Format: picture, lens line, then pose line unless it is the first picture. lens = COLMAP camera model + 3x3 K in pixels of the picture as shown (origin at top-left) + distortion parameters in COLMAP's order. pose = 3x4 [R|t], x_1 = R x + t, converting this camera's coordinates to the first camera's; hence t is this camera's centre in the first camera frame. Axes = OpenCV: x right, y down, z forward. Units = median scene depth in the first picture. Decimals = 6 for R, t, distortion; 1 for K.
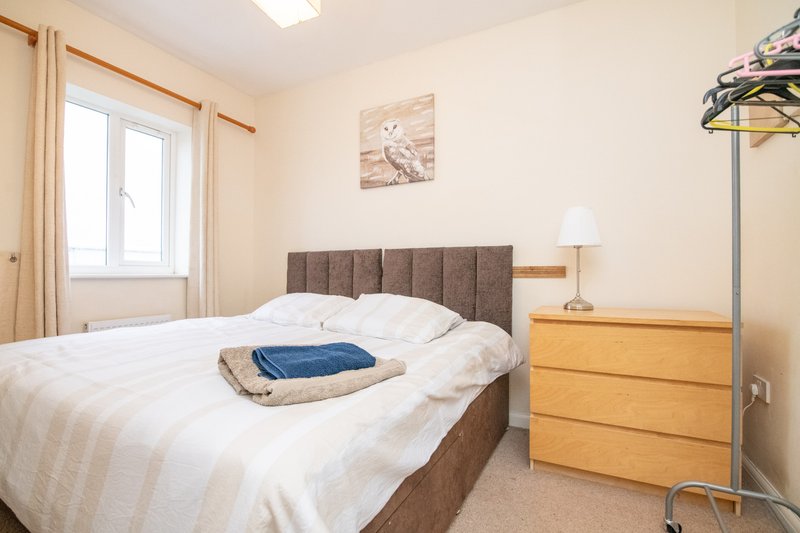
lens RADIAL K [[345.2, 0, 400.0], [0, 345.2, 266.5], [0, 0, 1]] dist [0.000920, 0.000247]
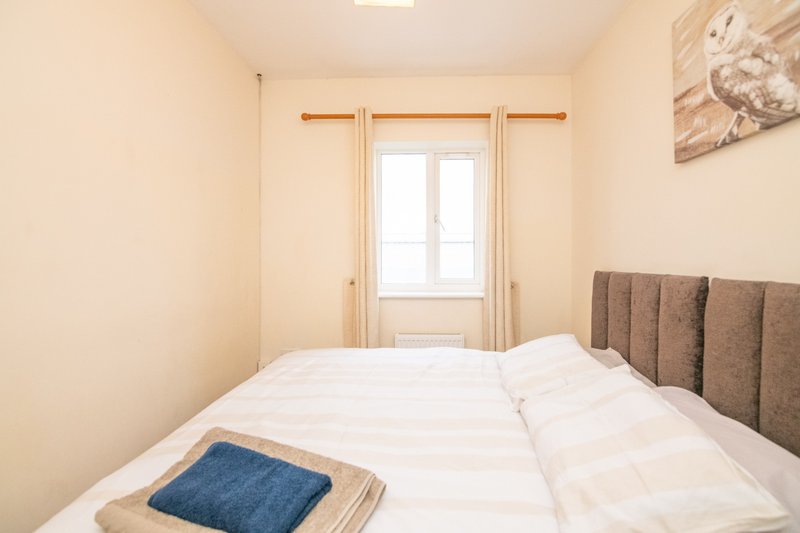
lens RADIAL K [[372.4, 0, 400.0], [0, 372.4, 266.5], [0, 0, 1]] dist [-0.004157, -0.000565]
pose [[0.458343, 0.006086, -0.888754, 0.223771], [0.002840, 0.999961, 0.008313, -0.072368], [0.888771, -0.006334, 0.458308, 0.356463]]
